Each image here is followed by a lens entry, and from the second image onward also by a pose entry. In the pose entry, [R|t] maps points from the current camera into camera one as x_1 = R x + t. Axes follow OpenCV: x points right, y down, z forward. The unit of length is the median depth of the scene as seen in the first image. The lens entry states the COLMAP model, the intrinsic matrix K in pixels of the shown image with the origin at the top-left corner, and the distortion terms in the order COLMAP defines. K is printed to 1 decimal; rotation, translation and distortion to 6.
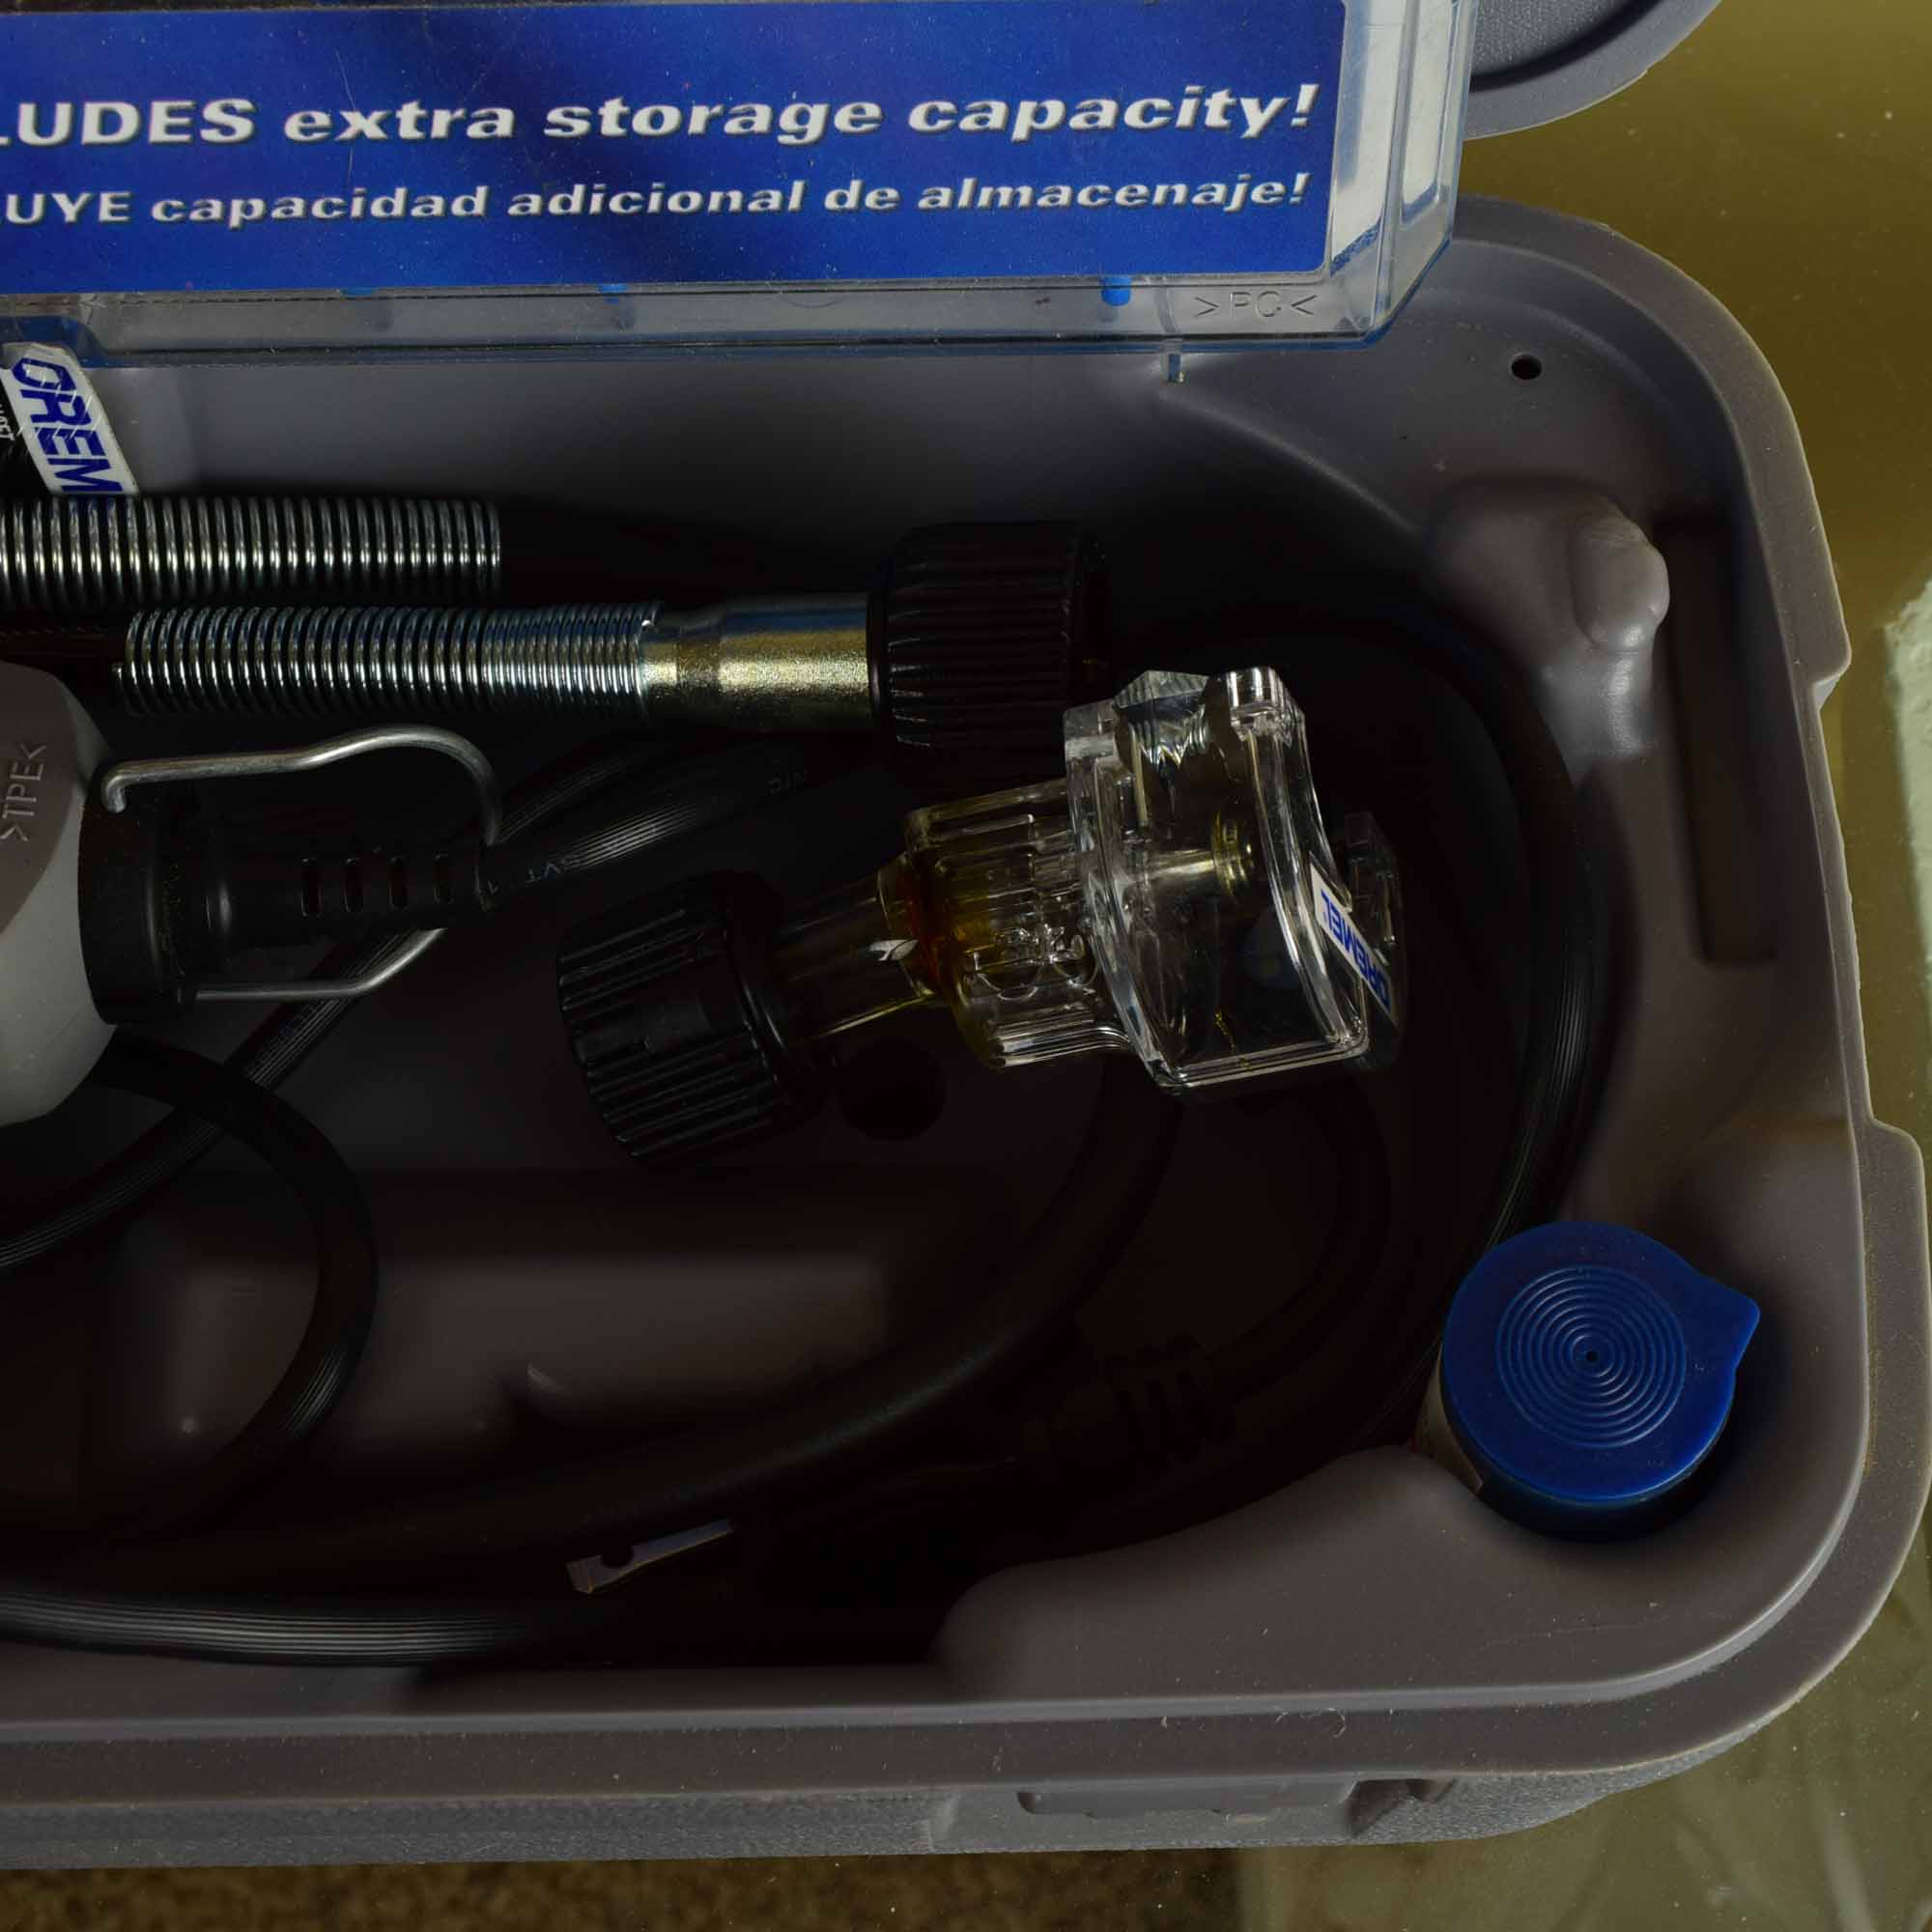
lens RADIAL K [[3710.5, 0, 966.0], [0, 3710.5, 966.0], [0, 0, 1]] dist [-0.038243, -0.010017]
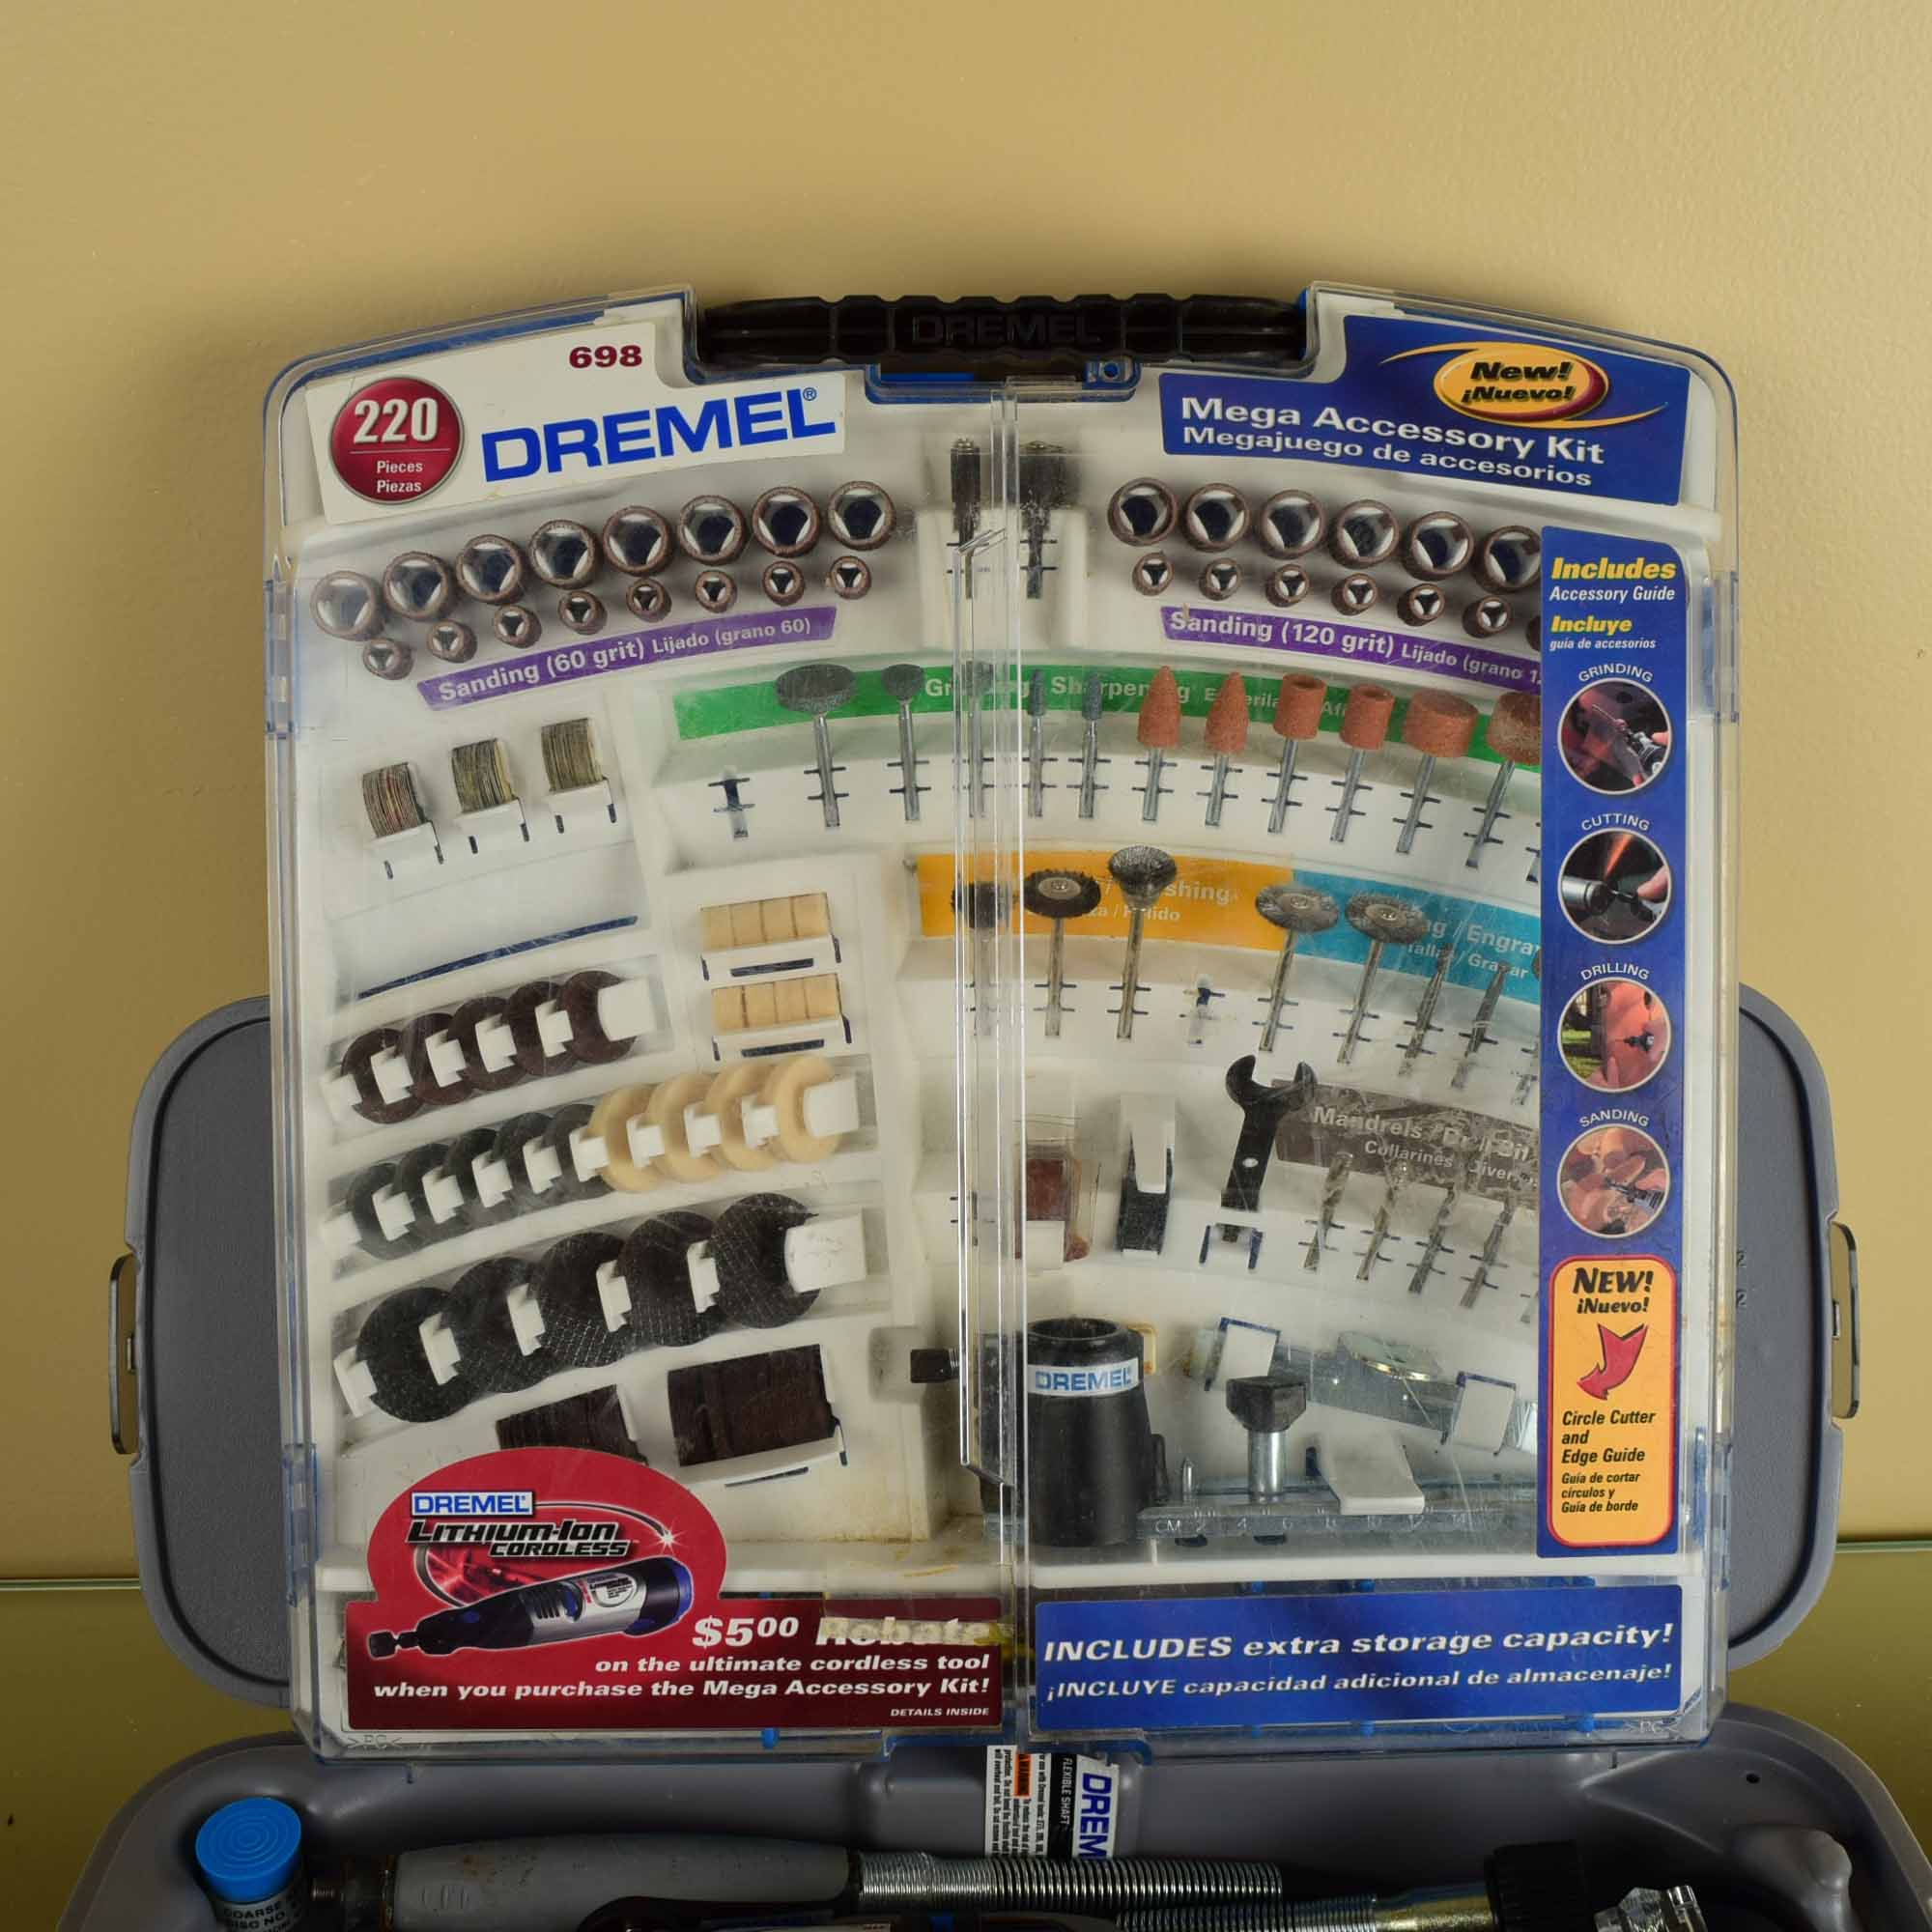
lens RADIAL K [[2462.5, 0, 966.4], [0, 2462.5, 958.4], [0, 0, 1]] dist [-0.032188, -0.010317]
pose [[0.999732, -0.022546, -0.005185, -0.339606], [0.015098, 0.805662, -0.592183, 0.341264], [0.017529, 0.591947, 0.805786, -0.527118]]
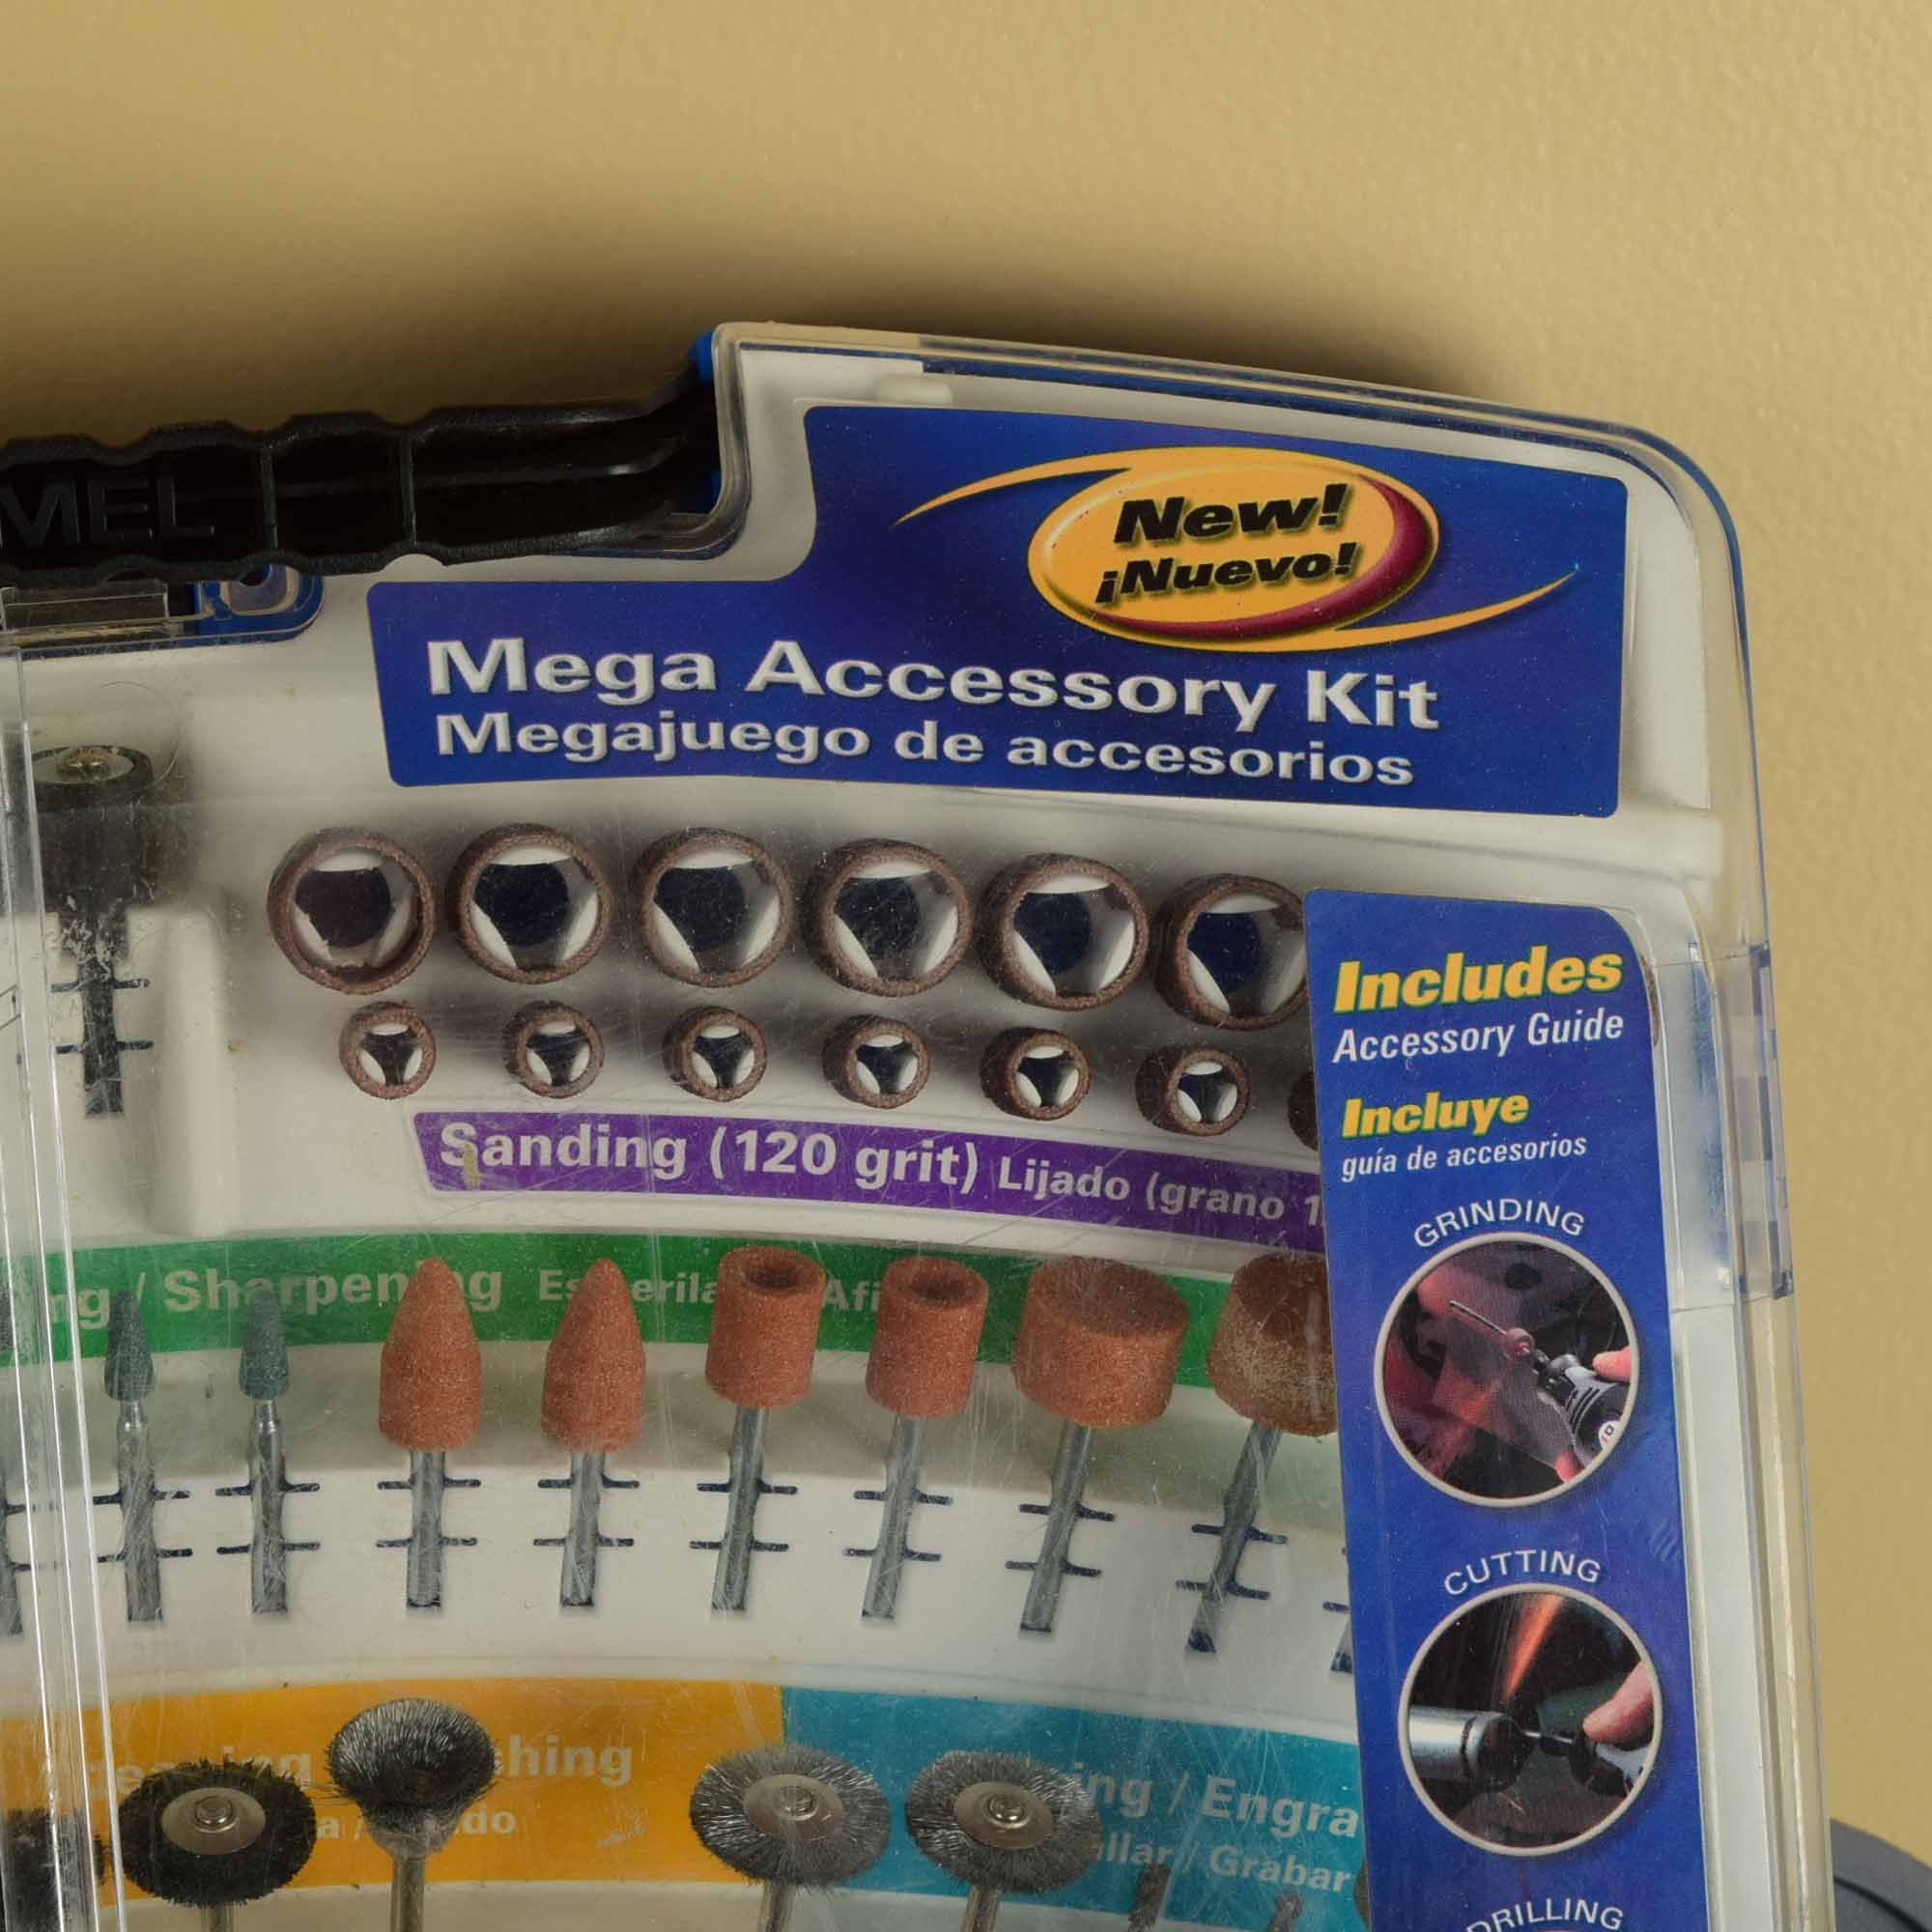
lens RADIAL K [[5958.8, 0, 966.0], [0, 5958.8, 966.0], [0, 0, 1]] dist [0.000999, -0.347338]
pose [[0.986861, -0.090229, 0.134033, -0.281676], [0.151980, 0.799968, -0.580477, 0.133261], [-0.054846, 0.593220, 0.803170, -0.685059]]
